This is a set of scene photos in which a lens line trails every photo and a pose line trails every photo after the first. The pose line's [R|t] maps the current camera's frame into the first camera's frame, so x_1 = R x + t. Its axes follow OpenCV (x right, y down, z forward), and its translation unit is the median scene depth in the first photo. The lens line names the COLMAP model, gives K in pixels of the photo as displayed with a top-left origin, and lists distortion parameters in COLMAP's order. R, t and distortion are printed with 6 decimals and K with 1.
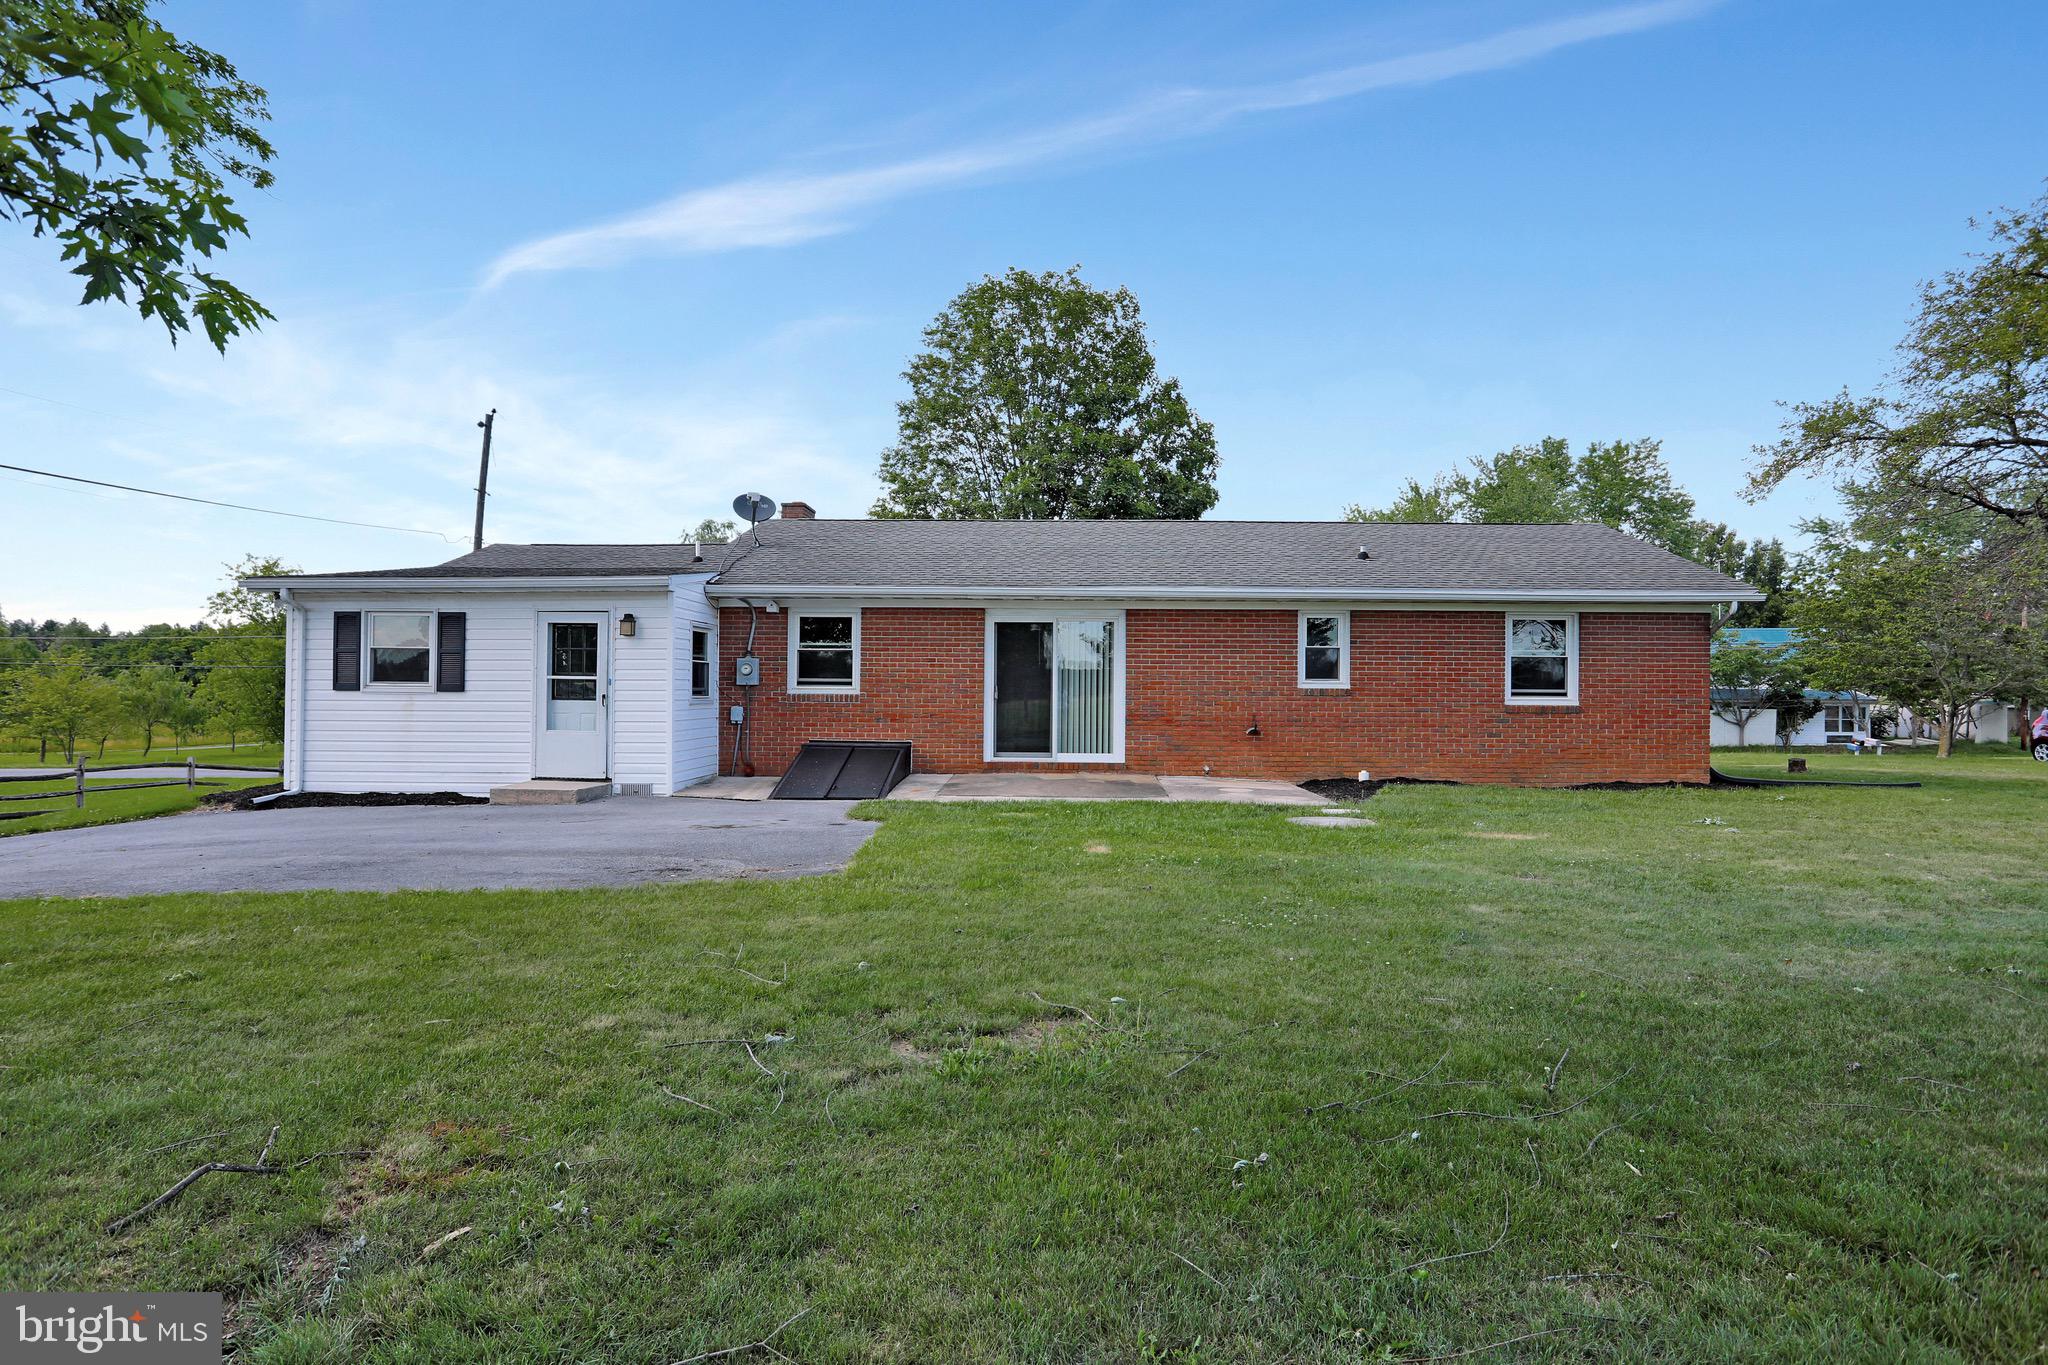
lens RADIAL K [[1165.8, 0, 1019.9], [0, 1165.8, 677.4], [0, 0, 1]] dist [-0.019277, -0.000201]
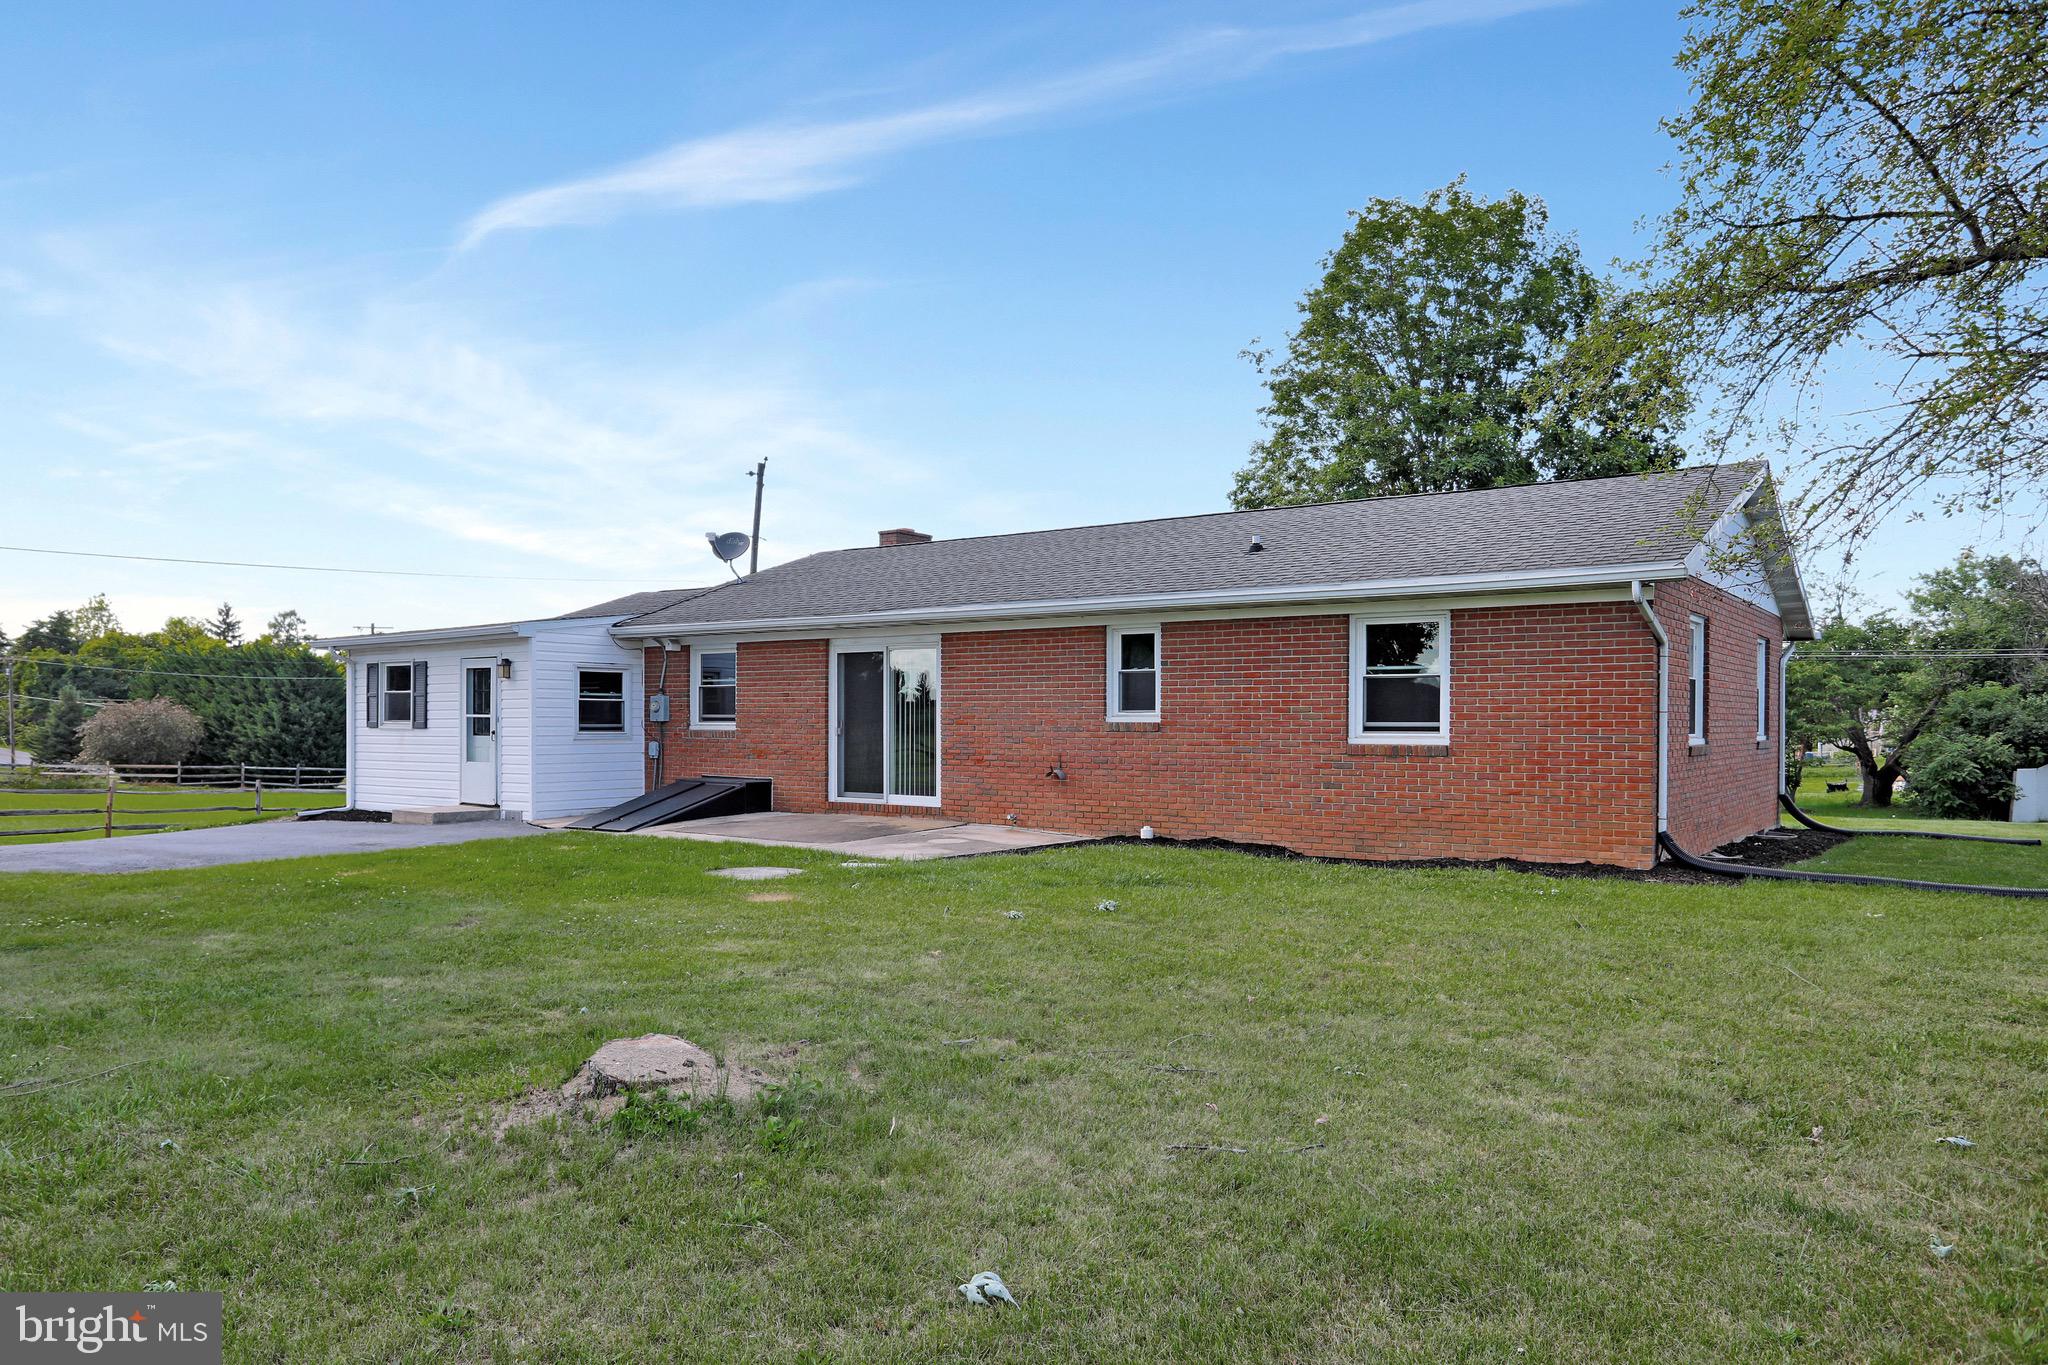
lens RADIAL K [[1452.8, 0, 1021.7], [0, 1452.8, 691.1], [0, 0, 1]] dist [0.002622, -0.000127]
pose [[0.799954, -0.017551, -0.599804, 0.798958], [0.008776, 0.999807, -0.017550, 0.005068], [0.599997, 0.008775, 0.799954, 0.156379]]
